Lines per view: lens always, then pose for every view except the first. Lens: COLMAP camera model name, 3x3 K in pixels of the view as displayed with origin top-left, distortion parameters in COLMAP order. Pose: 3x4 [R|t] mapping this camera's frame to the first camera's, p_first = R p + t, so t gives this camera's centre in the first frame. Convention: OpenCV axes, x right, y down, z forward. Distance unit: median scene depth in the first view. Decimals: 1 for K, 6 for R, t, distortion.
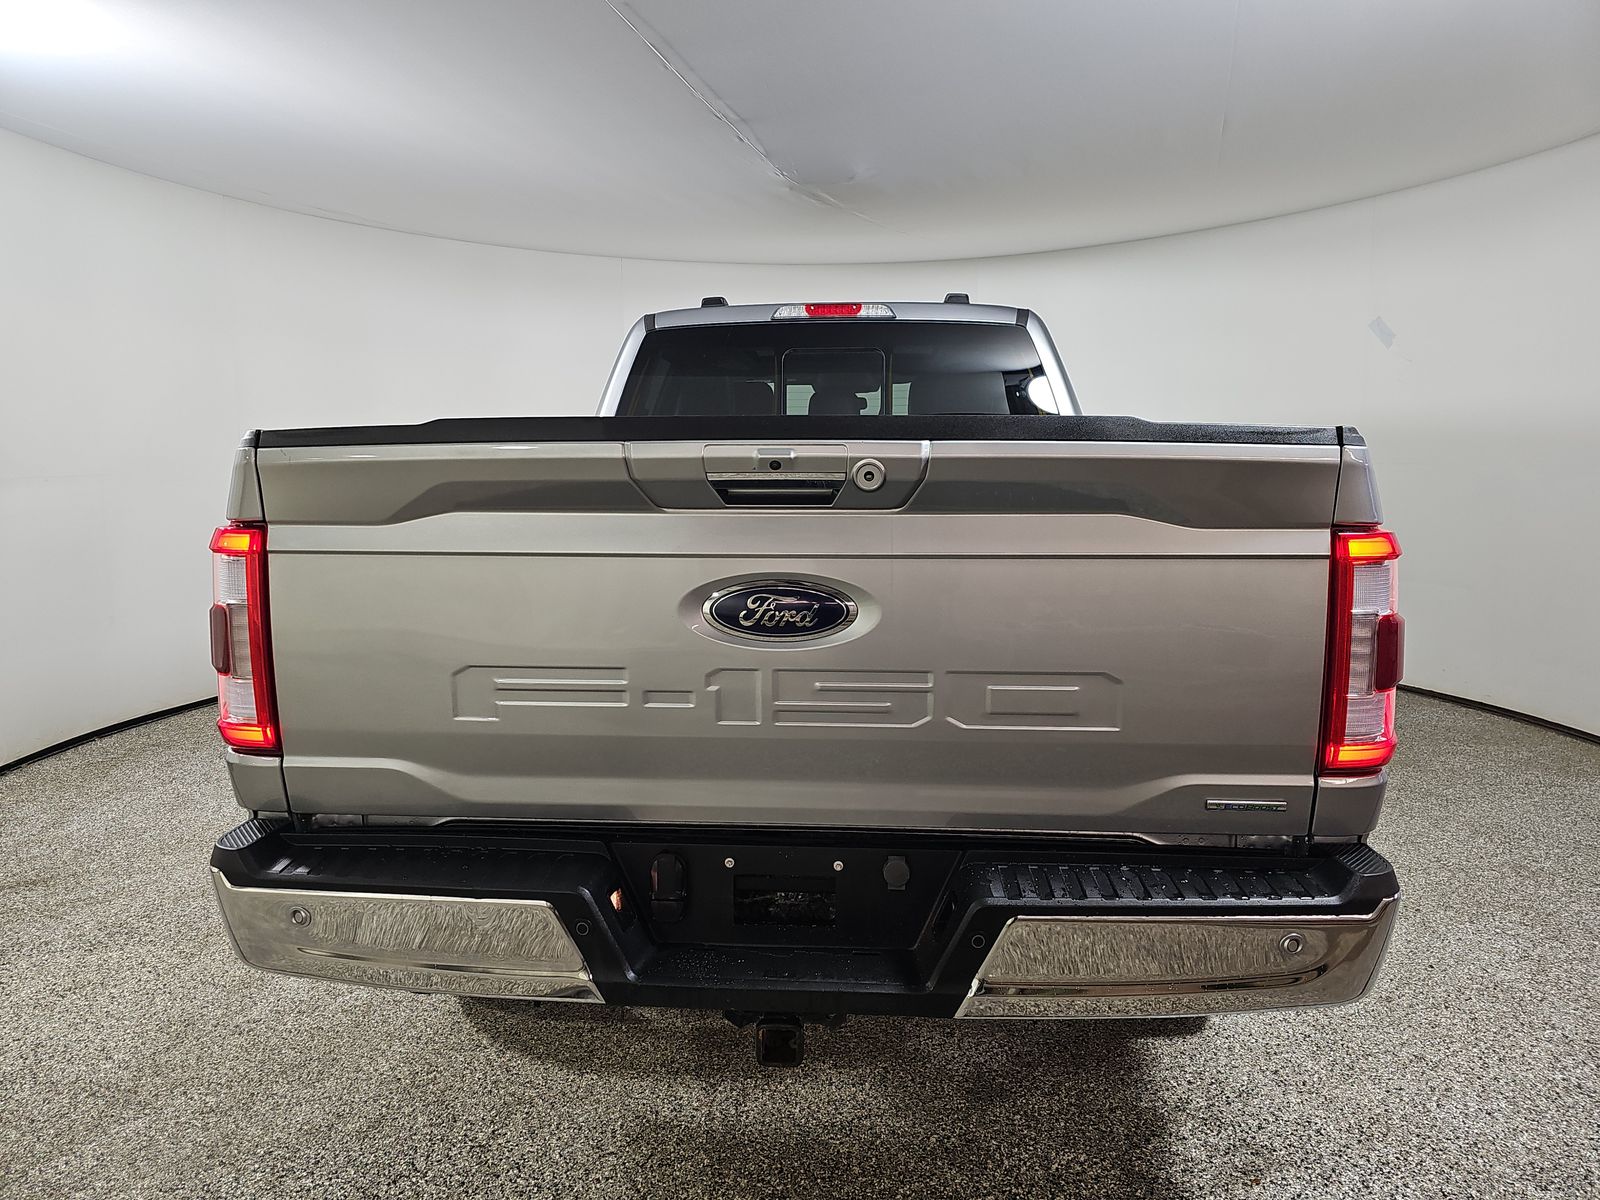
lens RADIAL K [[1057.0, 0, 799.8], [0, 1057.0, 603.3], [0, 0, 1]] dist [0.033928, -0.012767]
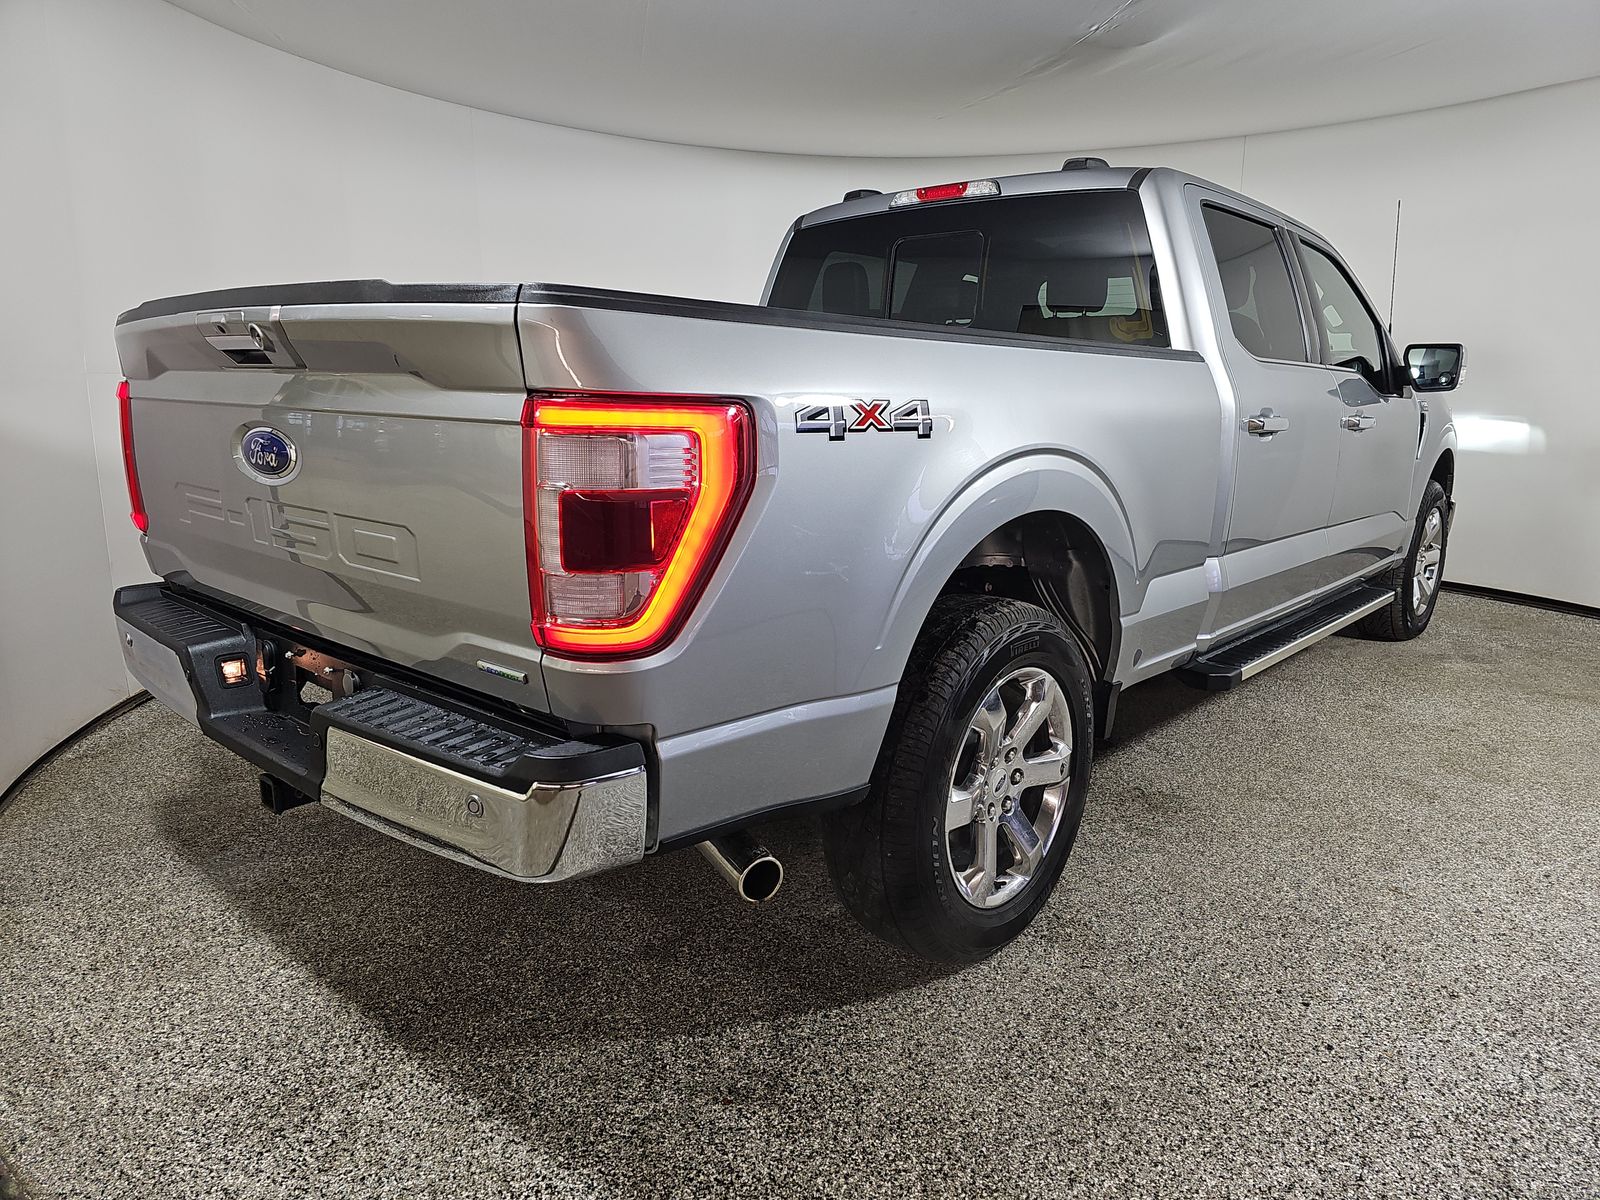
lens RADIAL K [[1057.0, 0, 798.5], [0, 1057.0, 598.9], [0, 0, 1]] dist [0.033928, -0.012767]
pose [[0.791127, 0.132420, -0.597145, 0.544353], [-0.090312, 0.990872, 0.100081, -0.001985], [0.604947, -0.025247, 0.795865, 0.163960]]
